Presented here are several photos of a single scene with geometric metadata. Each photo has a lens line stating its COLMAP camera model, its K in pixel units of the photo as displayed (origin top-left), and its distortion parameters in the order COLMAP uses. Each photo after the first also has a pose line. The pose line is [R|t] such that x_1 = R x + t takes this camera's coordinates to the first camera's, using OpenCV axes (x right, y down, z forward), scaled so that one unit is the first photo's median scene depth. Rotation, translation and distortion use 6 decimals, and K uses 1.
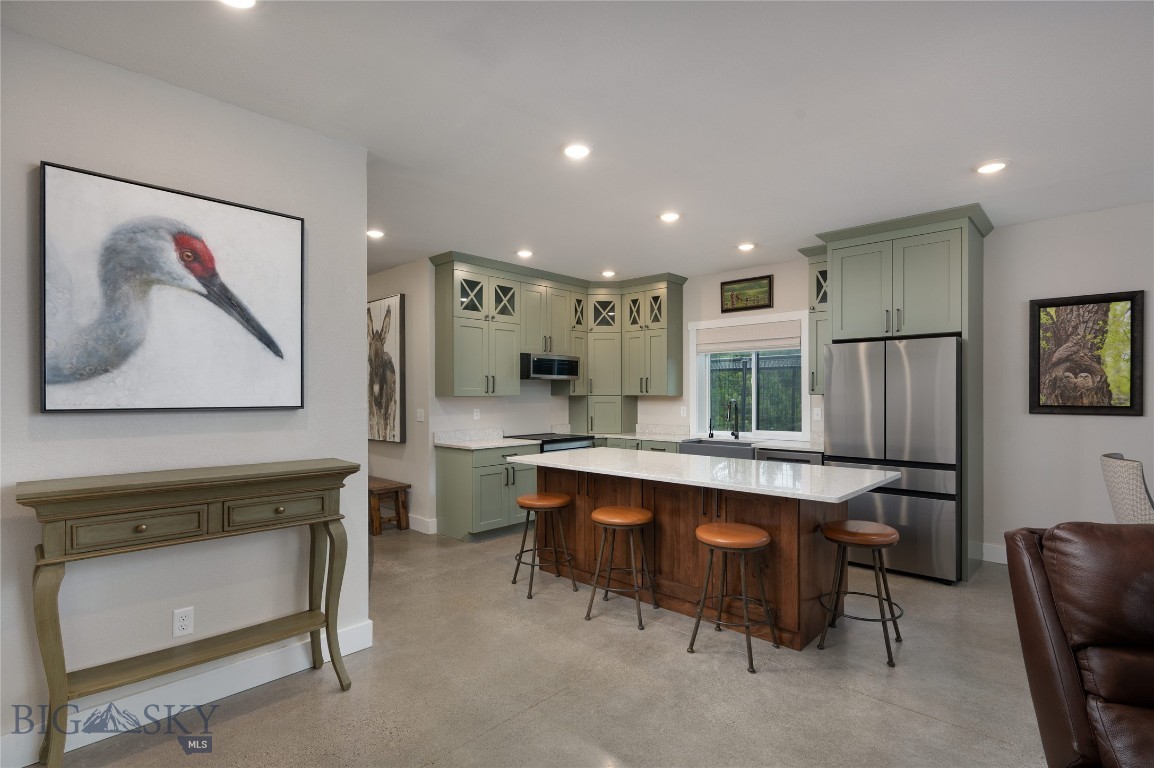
lens RADIAL K [[556.7, 0, 562.8], [0, 556.7, 394.4], [0, 0, 1]] dist [-0.002870, 0.000125]
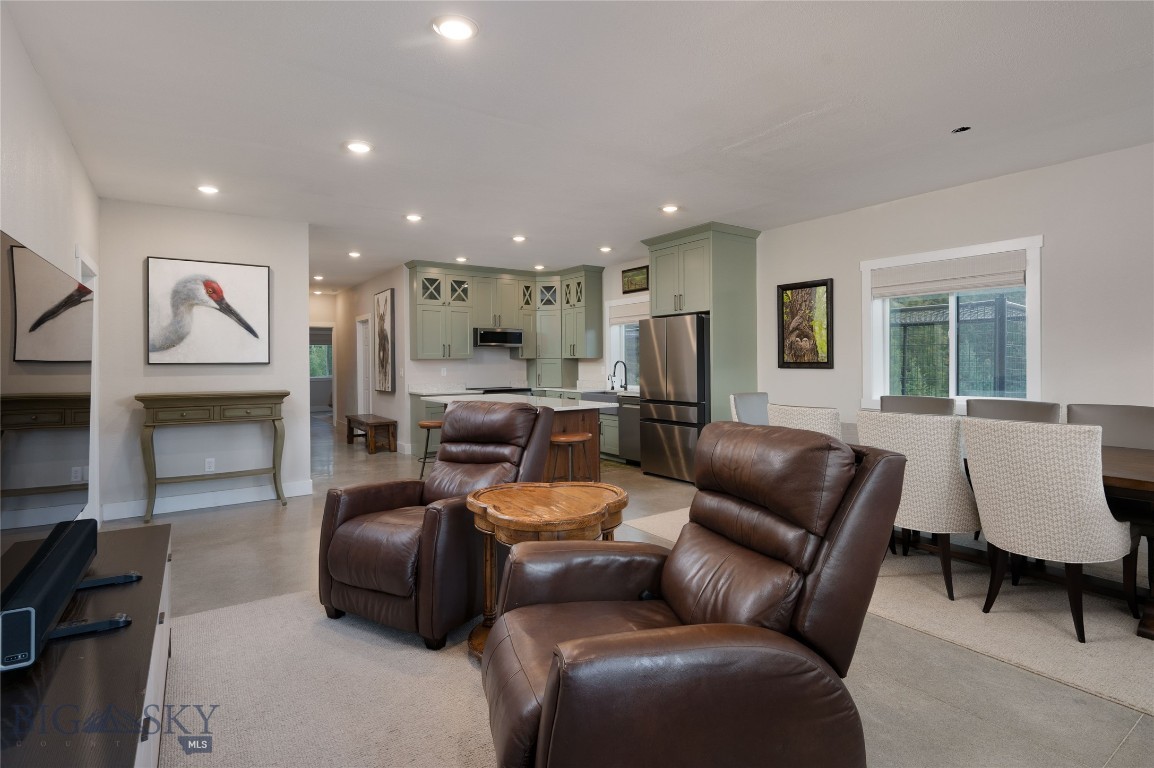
lens RADIAL K [[575.5, 0, 569.8], [0, 575.5, 361.0], [0, 0, 1]] dist [0.002437, -0.000120]
pose [[0.978004, -0.005590, -0.208511, 0.579507], [0.005517, 0.999984, -0.000933, 0.013681], [0.208513, -0.000238, 0.978019, -0.444715]]
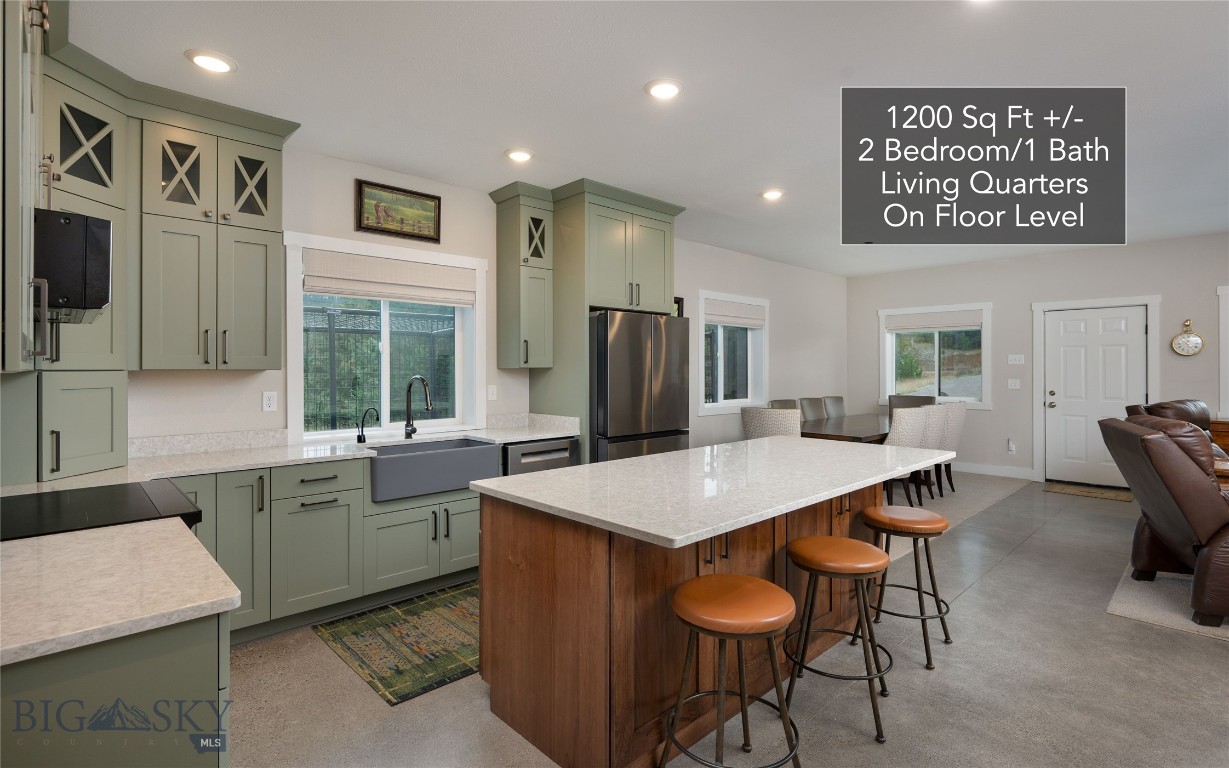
lens RADIAL K [[585.3, 0, 622.3], [0, 585.3, 371.2], [0, 0, 1]] dist [-0.001134, -0.000025]
pose [[0.032440, -0.003034, 0.999469, -0.429070], [0.001912, 0.999994, 0.002974, 0.003046], [-0.999472, 0.001814, 0.032445, 0.910939]]
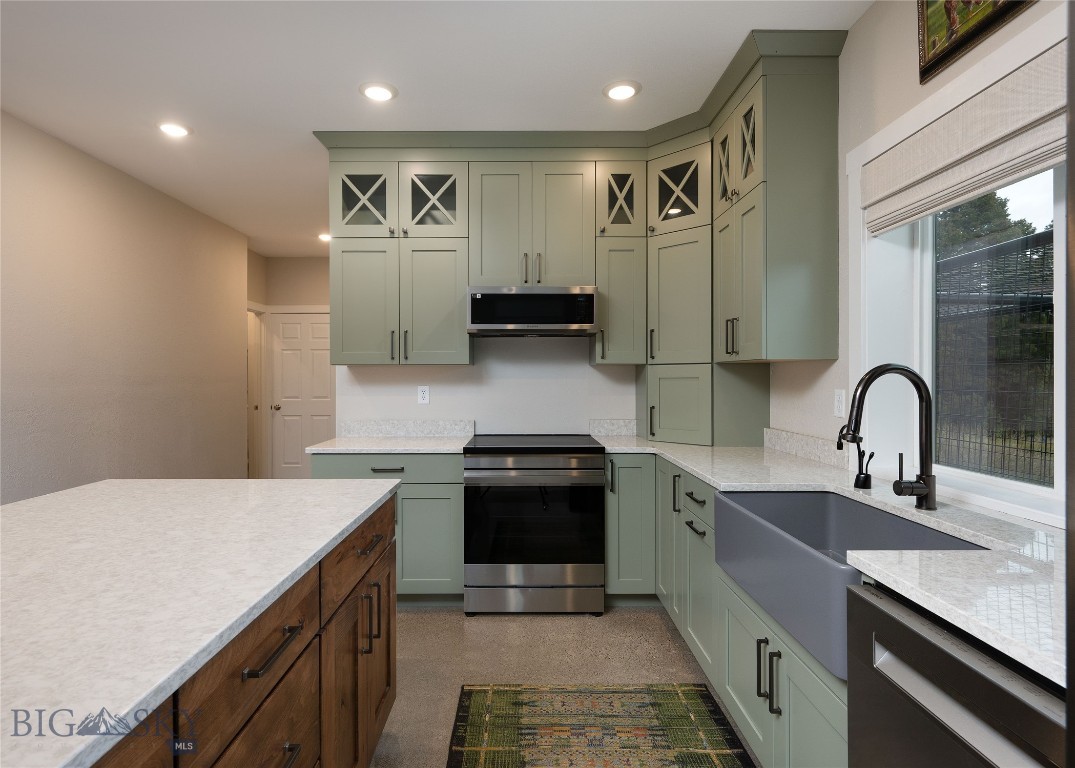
lens RADIAL K [[546.9, 0, 521.9], [0, 546.9, 381.9], [0, 0, 1]] dist [-0.000688, -0.000399]
pose [[0.695029, 0.006049, -0.718956, 0.456663], [-0.001576, 0.999975, 0.006890, 0.020800], [0.718980, -0.003656, 0.695022, 0.828740]]
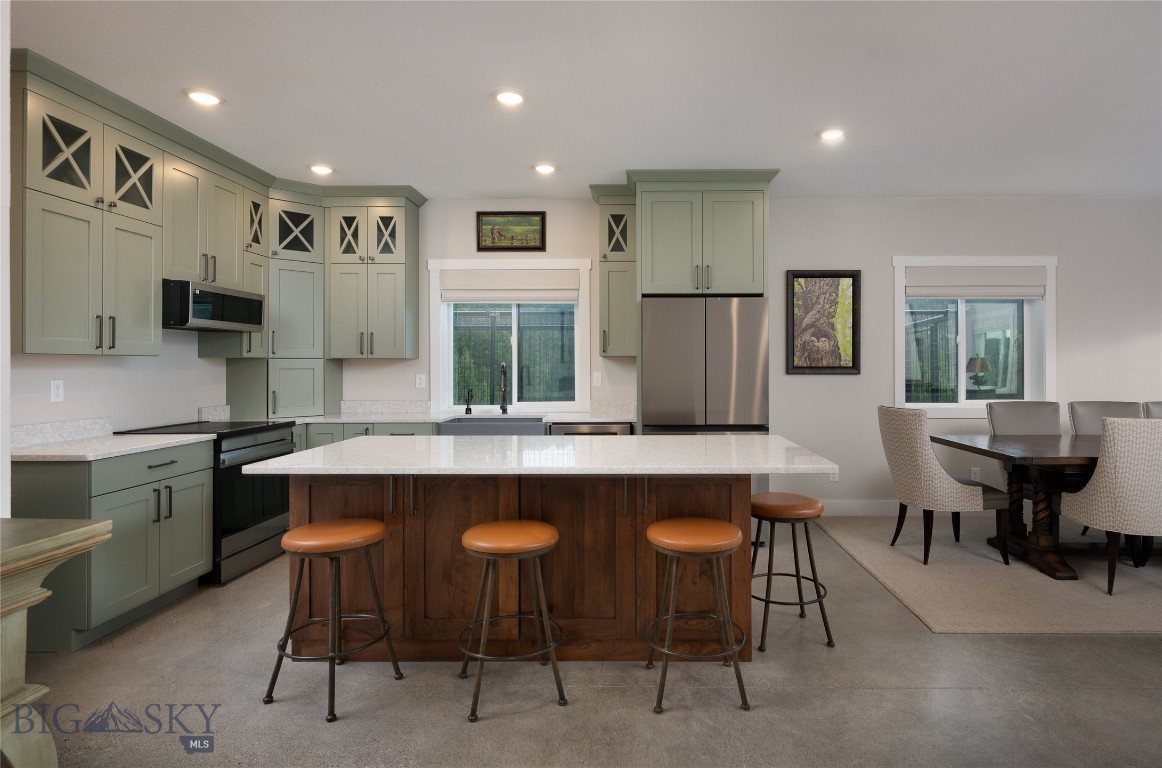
lens RADIAL K [[638.7, 0, 634.6], [0, 638.7, 363.0], [0, 0, 1]] dist [-0.010904, 0.000340]
pose [[0.722033, 0.002346, 0.691855, -0.220223], [0.001226, 0.999988, -0.004669, 0.016687], [-0.691858, 0.004219, 0.722021, 0.277753]]
